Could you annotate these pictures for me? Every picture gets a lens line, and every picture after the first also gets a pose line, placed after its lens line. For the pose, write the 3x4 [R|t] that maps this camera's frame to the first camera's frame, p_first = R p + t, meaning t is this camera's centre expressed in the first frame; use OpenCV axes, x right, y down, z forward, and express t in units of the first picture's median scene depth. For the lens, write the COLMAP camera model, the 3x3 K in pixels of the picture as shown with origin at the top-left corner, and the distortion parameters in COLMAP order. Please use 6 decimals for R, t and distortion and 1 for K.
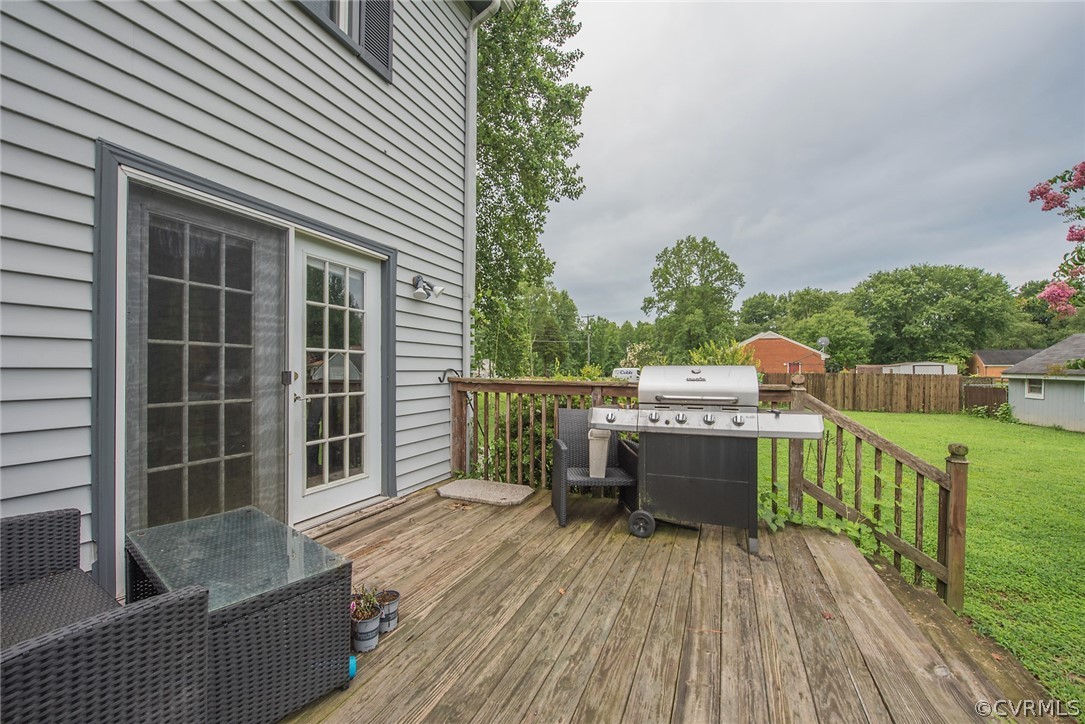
lens RADIAL K [[444.1, 0, 543.6], [0, 444.1, 367.3], [0, 0, 1]] dist [-0.000158, 0.000009]
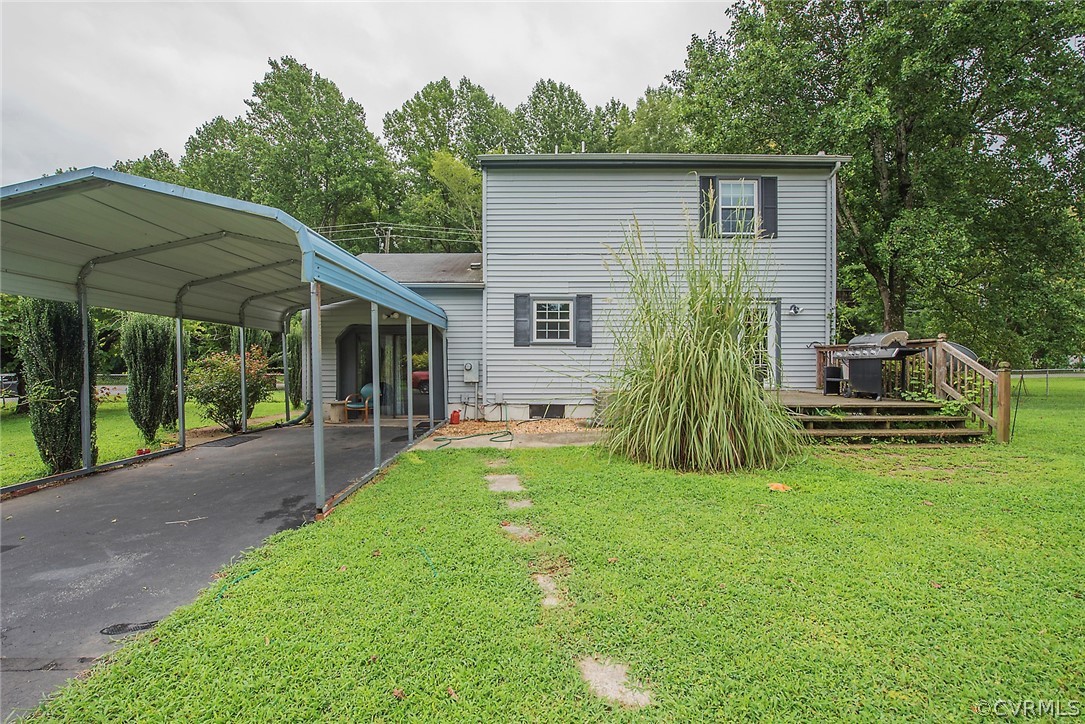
lens RADIAL K [[444.1, 0, 546.0], [0, 444.1, 365.0], [0, 0, 1]] dist [-0.000158, 0.000009]
pose [[0.395554, -0.003194, -0.918437, 1.453760], [0.005381, 0.999985, -0.001160, 0.127718], [0.918427, -0.004484, 0.395565, -1.271664]]
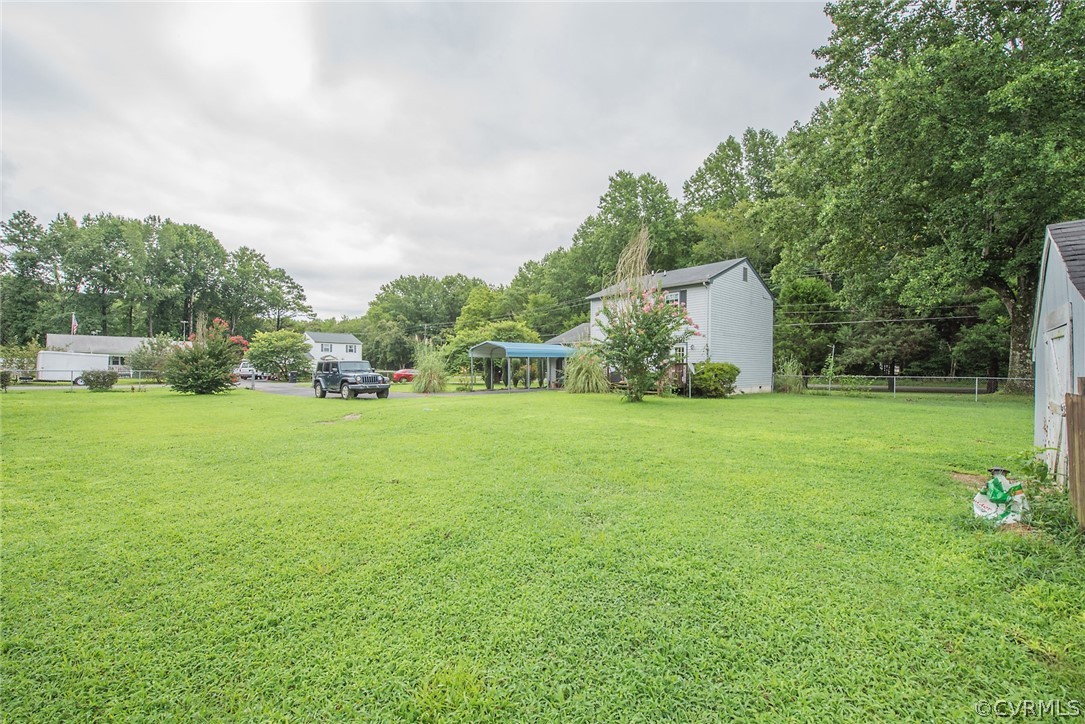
lens RADIAL K [[527.0, 0, 548.3], [0, 527.0, 363.1], [0, 0, 1]] dist [-0.034894, -0.000098]
pose [[-0.419189, -0.013975, -0.907791, 6.609496], [-0.002426, 0.999895, -0.014273, 0.130307], [0.907896, -0.003781, -0.419179, 2.133742]]
